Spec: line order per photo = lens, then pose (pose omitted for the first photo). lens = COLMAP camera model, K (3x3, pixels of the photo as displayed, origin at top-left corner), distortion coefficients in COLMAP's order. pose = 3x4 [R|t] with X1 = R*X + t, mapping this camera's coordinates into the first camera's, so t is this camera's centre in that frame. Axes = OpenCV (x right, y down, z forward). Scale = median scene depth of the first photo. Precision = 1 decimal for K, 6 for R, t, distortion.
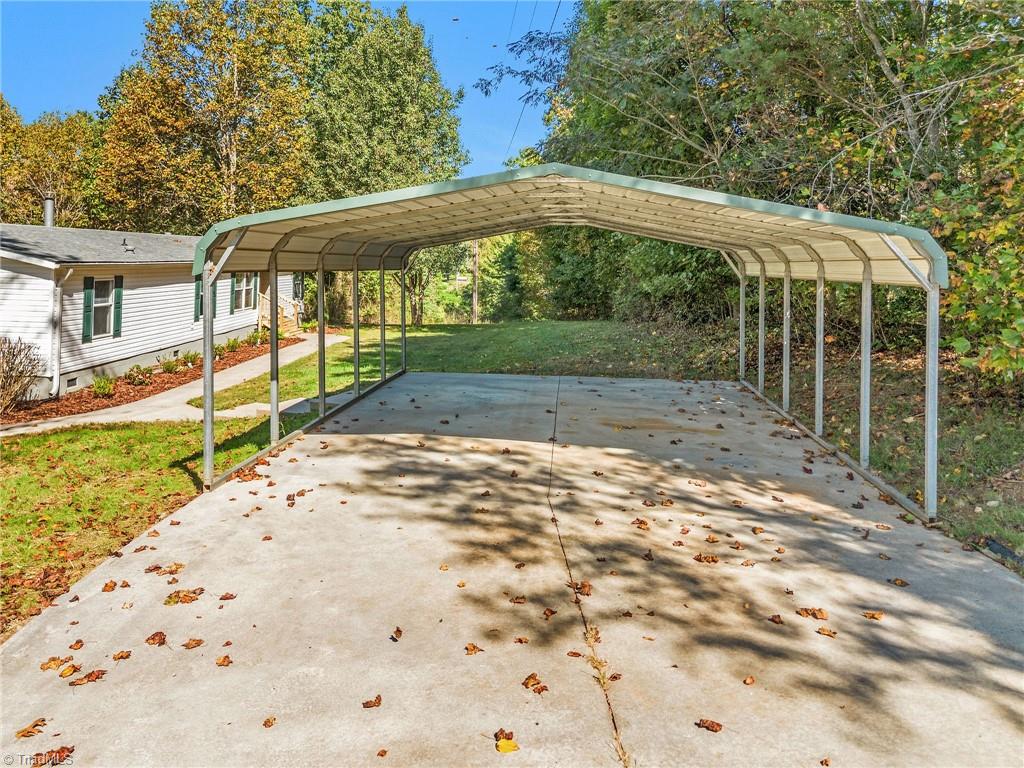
lens RADIAL K [[809.2, 0, 532.8], [0, 809.2, 265.0], [0, 0, 1]] dist [0.037339, -0.006539]
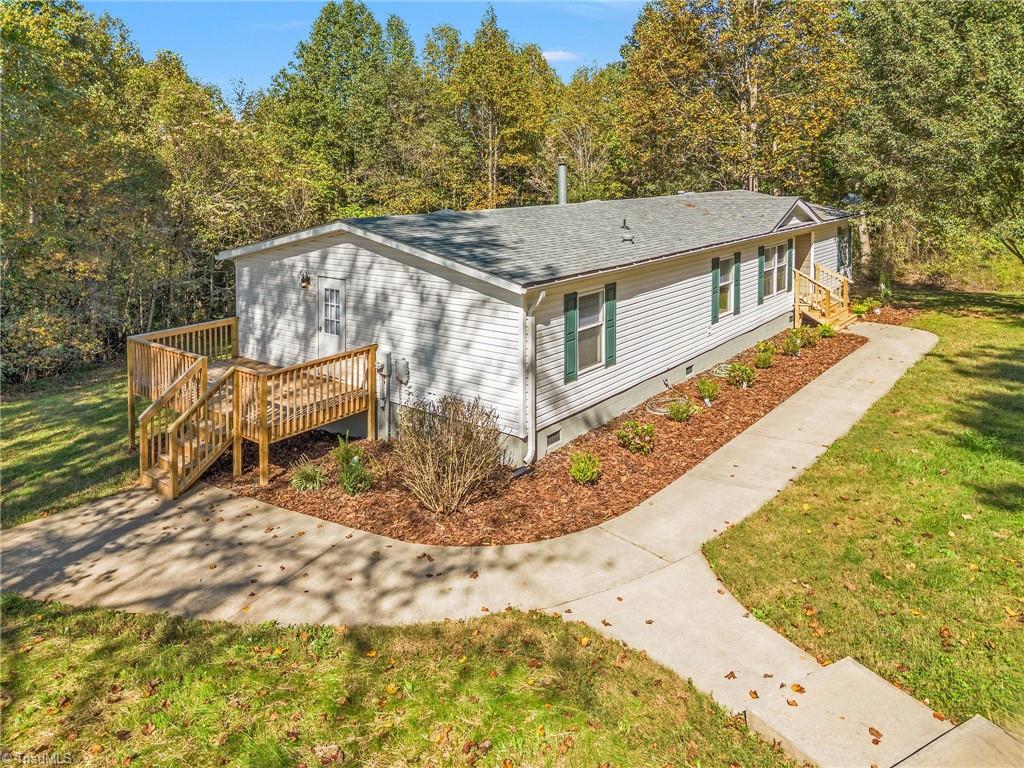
lens RADIAL K [[736.0, 0, 427.7], [0, 736.0, 245.0], [0, 0, 1]] dist [0.007193, -0.000464]
pose [[0.720043, 0.003242, -0.693922, -0.171755], [0.052199, 0.996903, 0.058822, -0.077582], [0.691963, -0.078576, 0.717644, 0.435882]]
